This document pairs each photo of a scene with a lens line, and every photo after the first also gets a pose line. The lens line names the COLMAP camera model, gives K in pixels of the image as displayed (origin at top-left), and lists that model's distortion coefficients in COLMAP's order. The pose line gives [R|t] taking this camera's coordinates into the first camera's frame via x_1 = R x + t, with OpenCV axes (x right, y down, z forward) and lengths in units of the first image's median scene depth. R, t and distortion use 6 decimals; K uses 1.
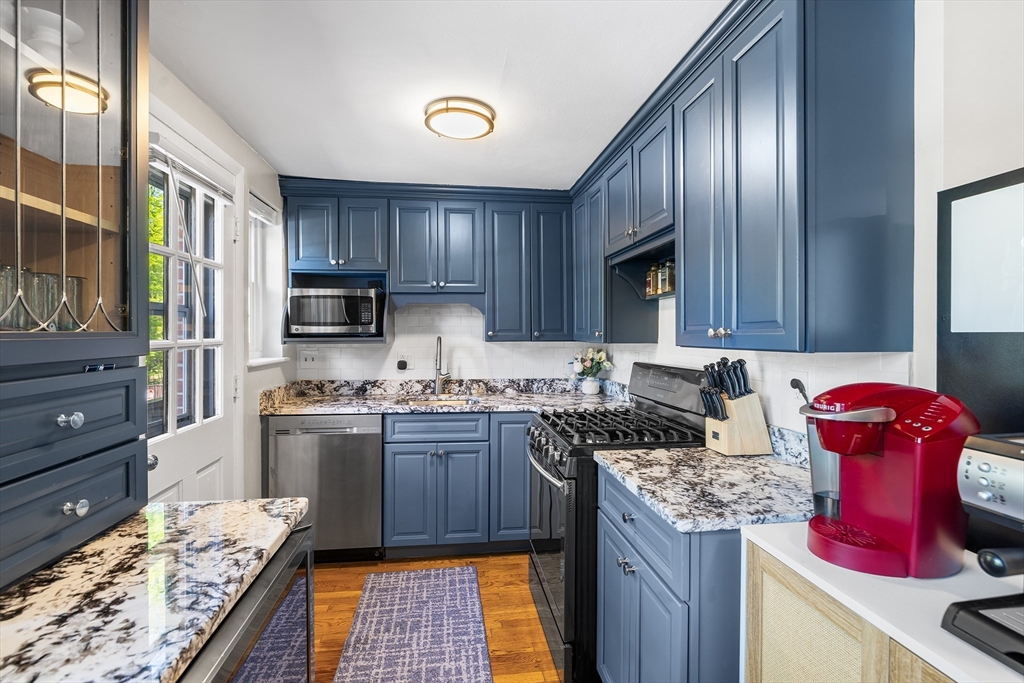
lens RADIAL K [[465.3, 0, 509.3], [0, 465.3, 337.0], [0, 0, 1]] dist [-0.000095, -0.000138]
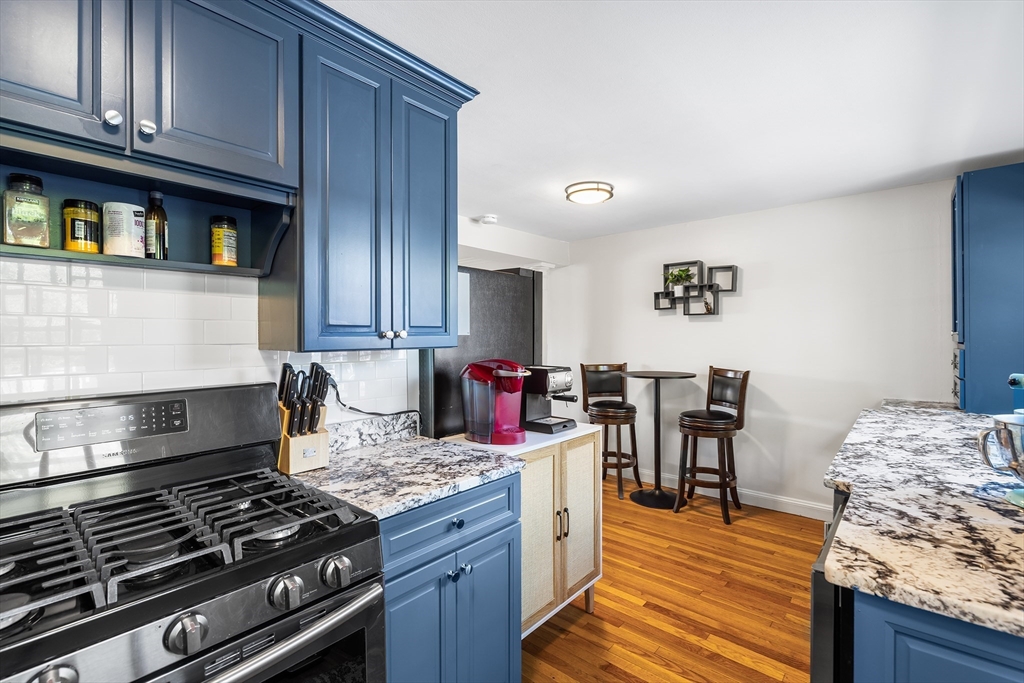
lens RADIAL K [[465.3, 0, 510.8], [0, 465.3, 337.4], [0, 0, 1]] dist [-0.000095, -0.000138]
pose [[-0.667703, -0.001895, 0.744425, -0.841060], [0.003880, 0.999974, 0.006026, -0.012345], [-0.744417, 0.006912, -0.667679, 2.407126]]
